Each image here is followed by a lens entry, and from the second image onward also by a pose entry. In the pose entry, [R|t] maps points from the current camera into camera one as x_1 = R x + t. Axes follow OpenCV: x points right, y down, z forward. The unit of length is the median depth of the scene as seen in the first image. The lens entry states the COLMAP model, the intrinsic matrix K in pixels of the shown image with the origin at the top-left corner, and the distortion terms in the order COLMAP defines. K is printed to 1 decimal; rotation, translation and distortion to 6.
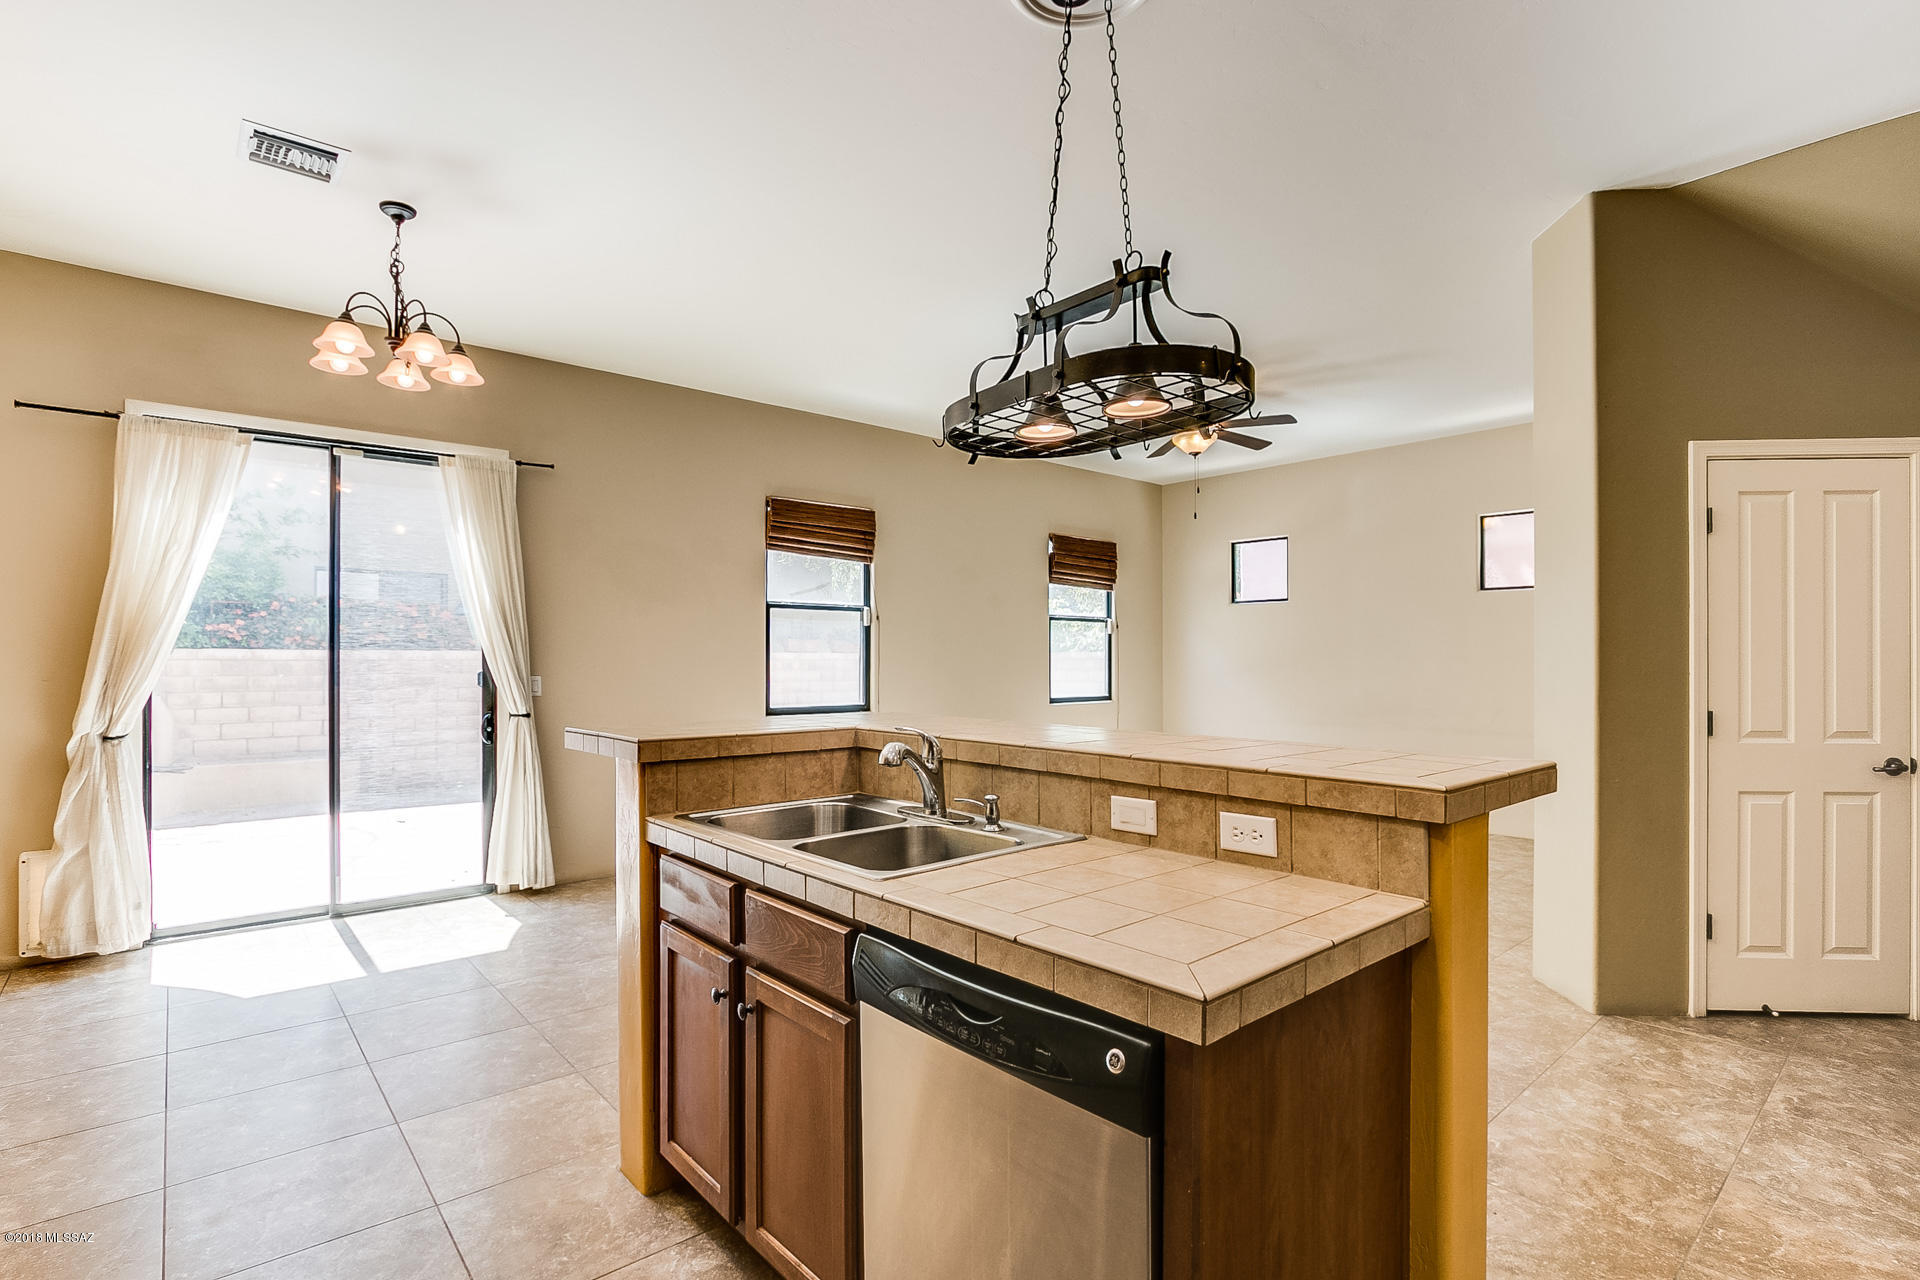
lens RADIAL K [[900.3, 0, 969.7], [0, 900.3, 664.8], [0, 0, 1]] dist [-0.012493, 0.000255]
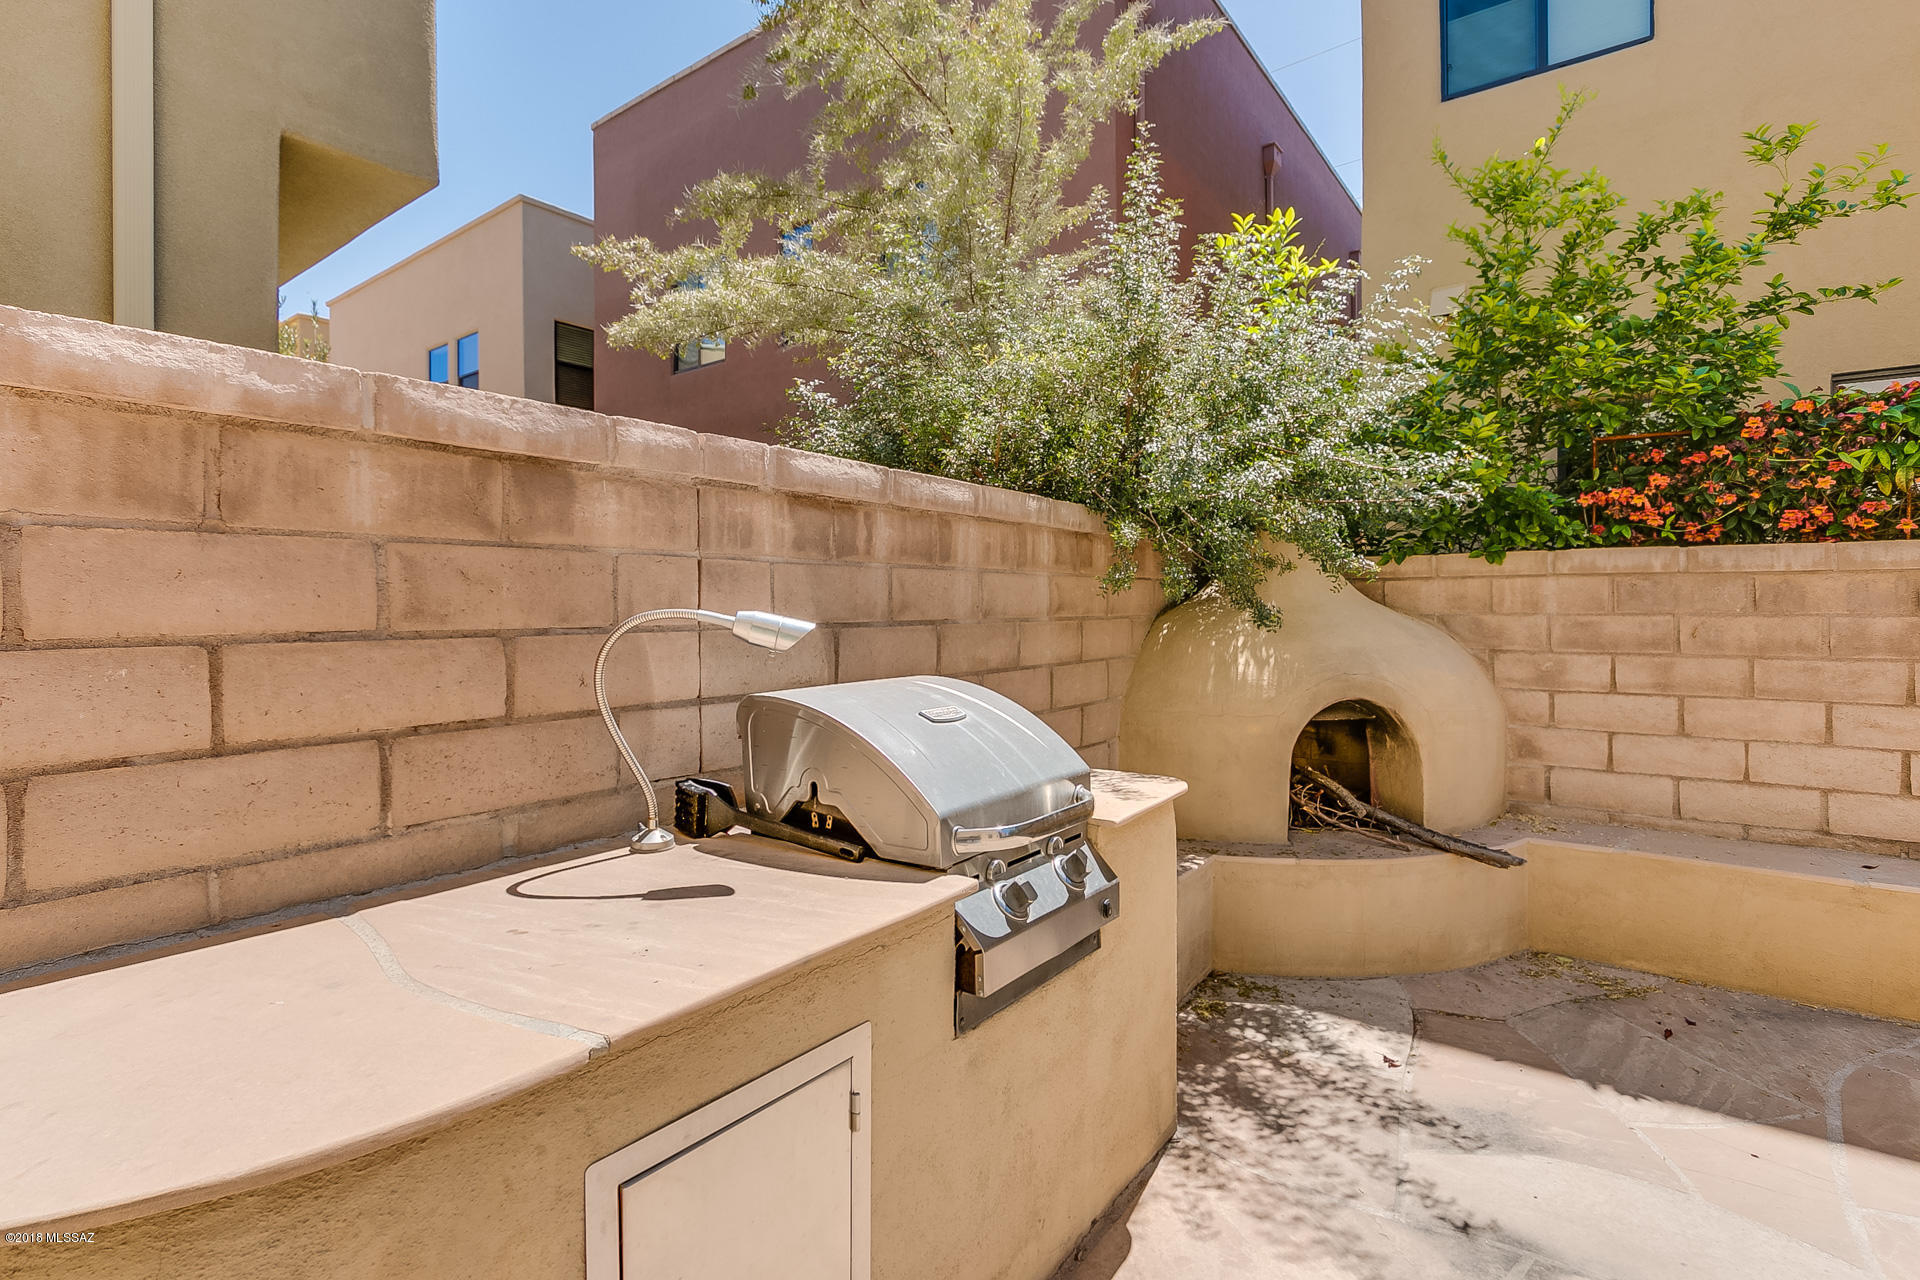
lens RADIAL K [[900.3, 0, 938.1], [0, 900.3, 606.2], [0, 0, 1]] dist [-0.012493, 0.000255]
pose [[0.179364, 0.003762, -0.983776, -0.601606], [0.002358, 0.999988, 0.004254, 0.007299], [0.983780, -0.003083, 0.179353, 0.762347]]
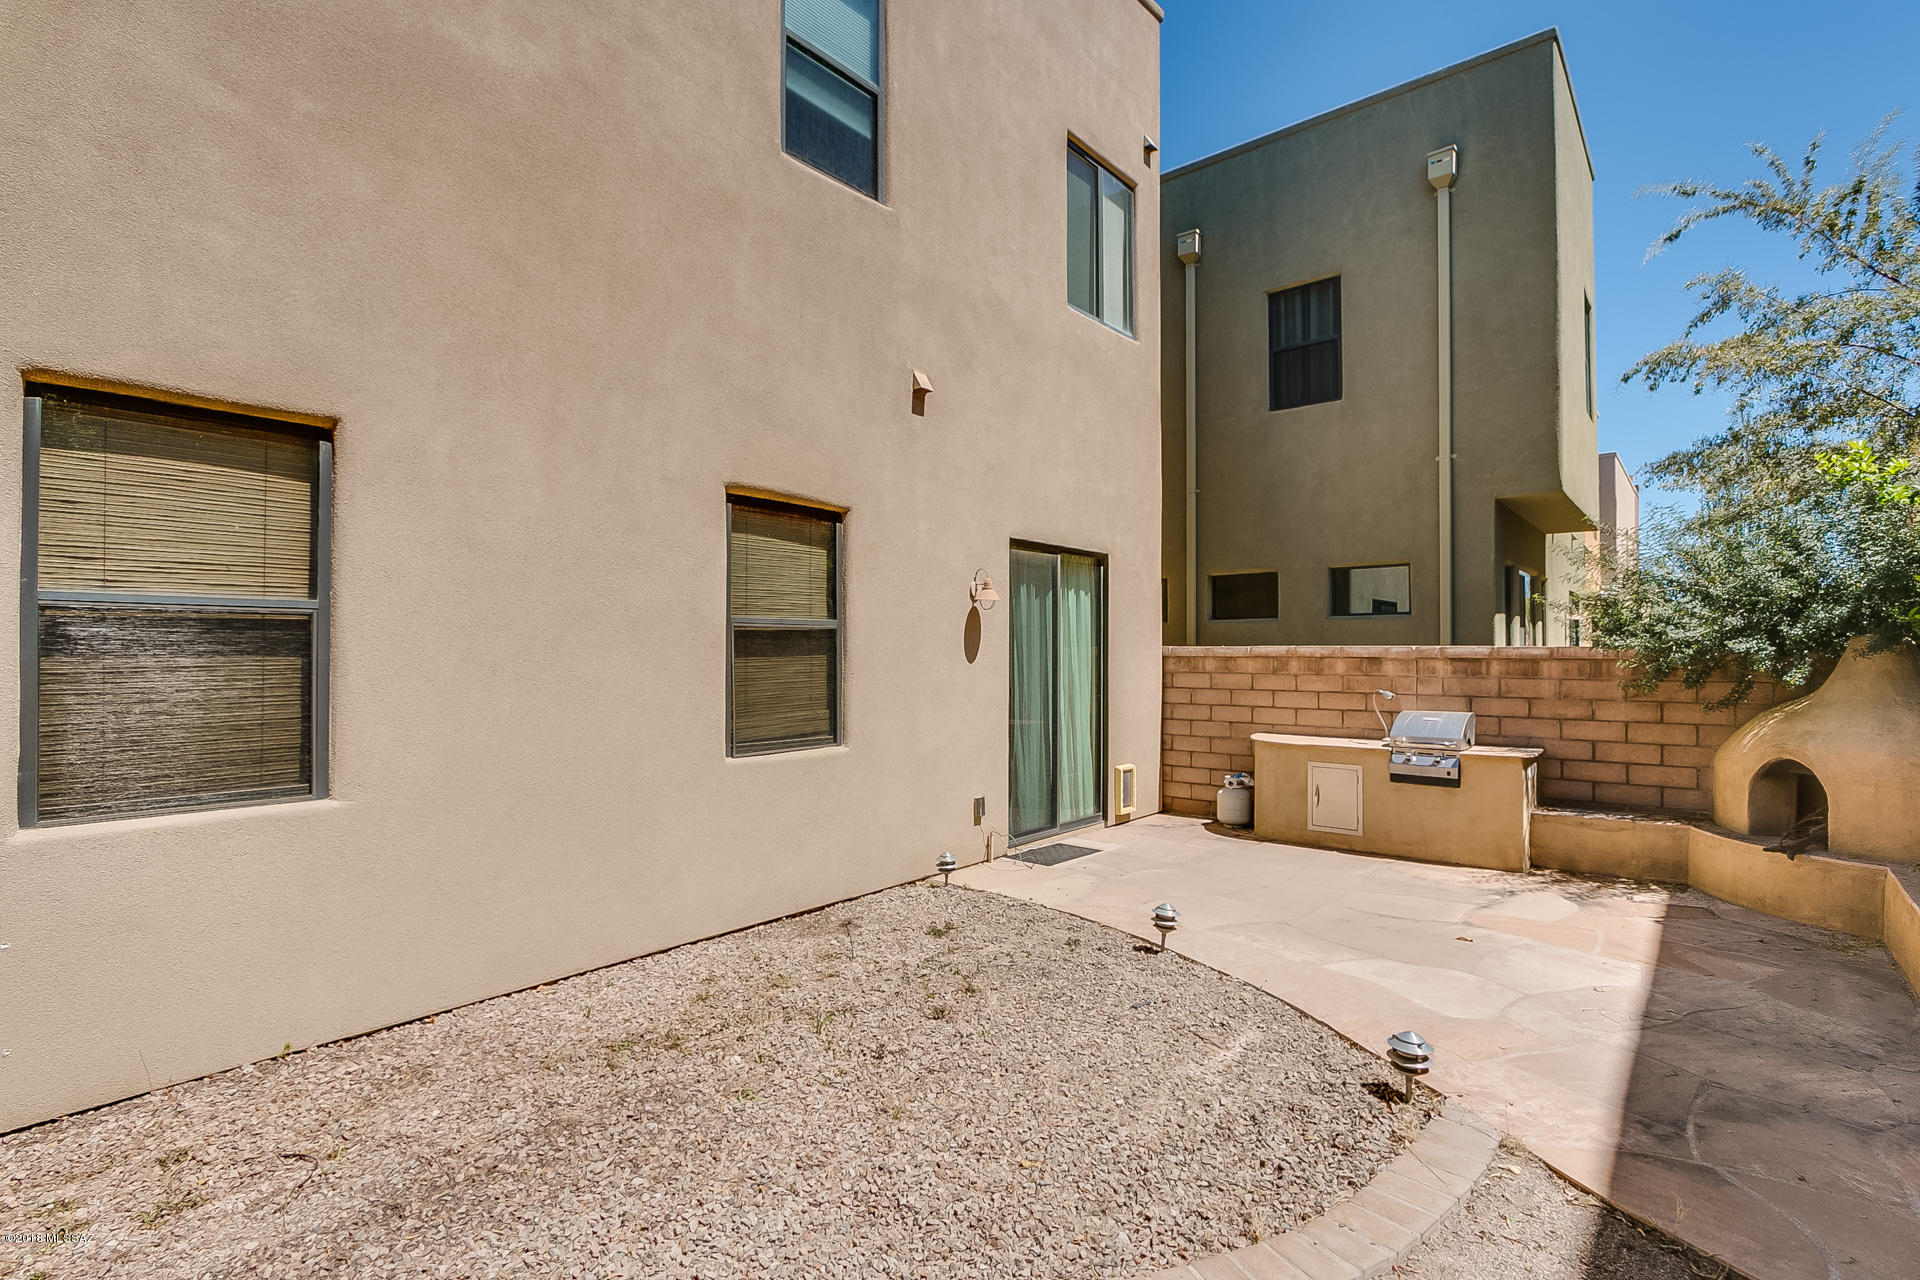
lens RADIAL K [[900.3, 0, 997.7], [0, 900.3, 639.2], [0, 0, 1]] dist [-0.012493, 0.000255]
pose [[-0.987834, -0.007960, -0.155308, -0.224265], [-0.005179, 0.999819, -0.018303, -0.028871], [0.155425, -0.017276, -0.987697, 1.710149]]
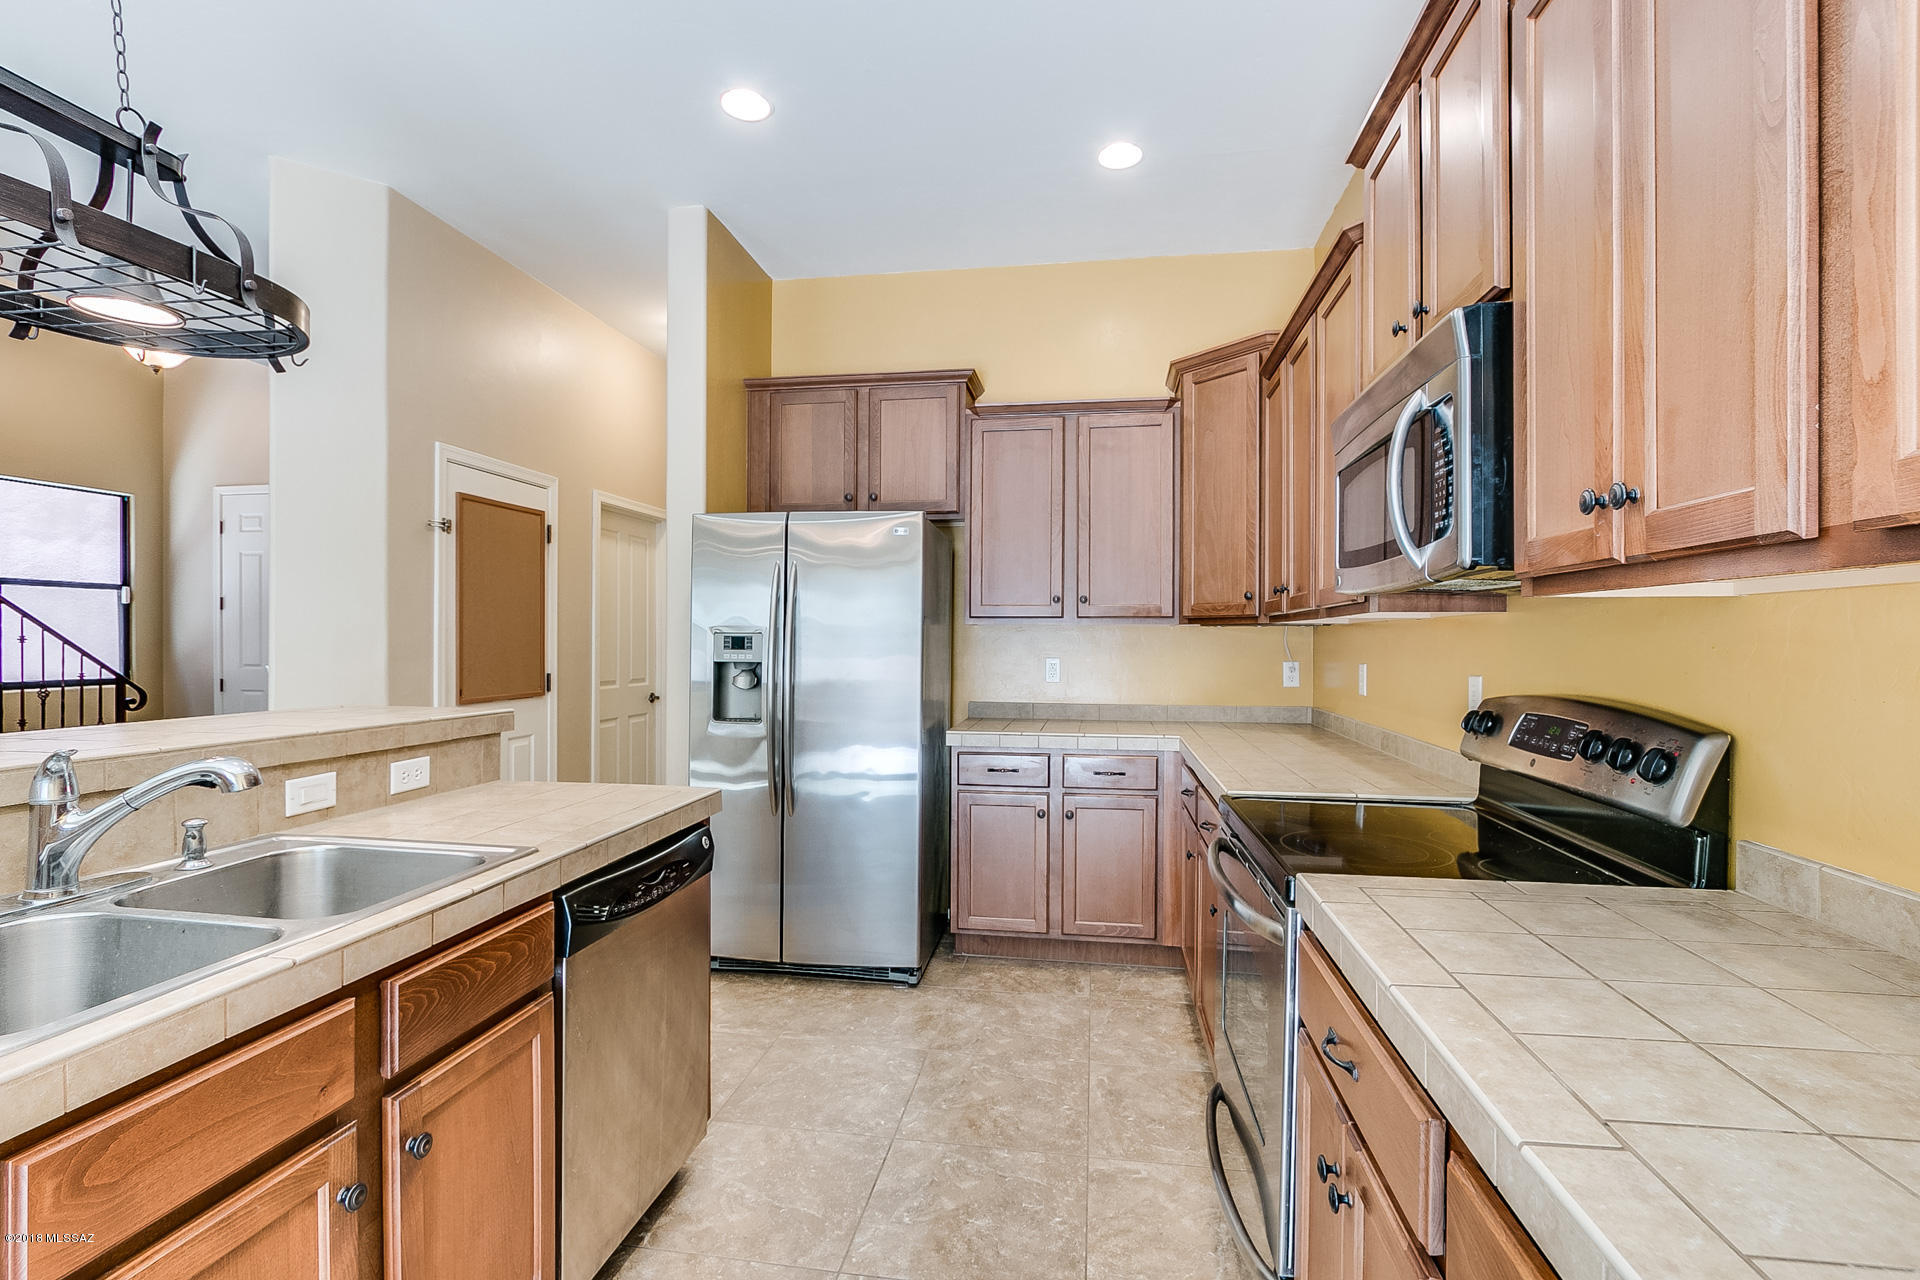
lens RADIAL K [[900.3, 0, 951.0], [0, 900.3, 648.0], [0, 0, 1]] dist [-0.012493, 0.000255]
pose [[-0.631567, -0.011035, 0.775243, -0.264087], [-0.001349, 0.999913, 0.013134, -0.000600], [-0.775320, 0.007249, -0.631527, 0.285942]]
